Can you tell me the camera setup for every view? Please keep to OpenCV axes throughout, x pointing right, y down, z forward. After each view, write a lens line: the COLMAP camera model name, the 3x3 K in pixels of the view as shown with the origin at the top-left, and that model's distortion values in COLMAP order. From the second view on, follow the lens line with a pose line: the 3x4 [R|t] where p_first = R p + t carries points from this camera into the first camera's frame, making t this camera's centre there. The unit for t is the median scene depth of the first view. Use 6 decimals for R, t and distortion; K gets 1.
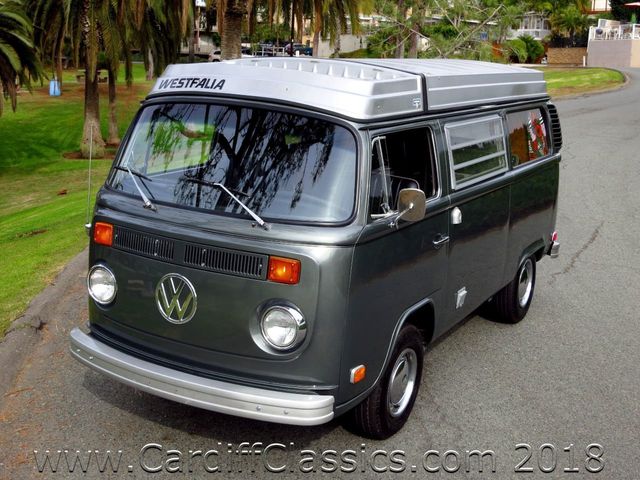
lens RADIAL K [[876.4, 0, 318.5], [0, 876.4, 239.3], [0, 0, 1]] dist [-0.121040, 0.000000]
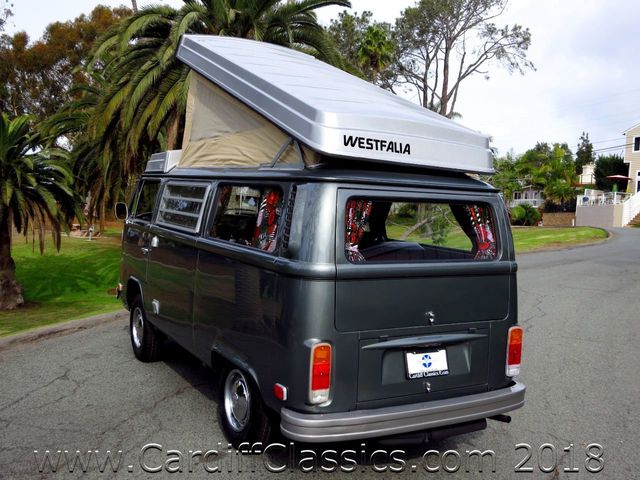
lens RADIAL K [[644.8, 0, 321.9], [0, 644.8, 240.8], [0, 0, 1]] dist [-0.070073, 0.000000]
pose [[0.996018, 0.020564, -0.086749, 0.045450], [-0.035623, 0.983780, -0.175805, -0.016580], [0.081727, 0.178195, 0.980595, 0.126293]]
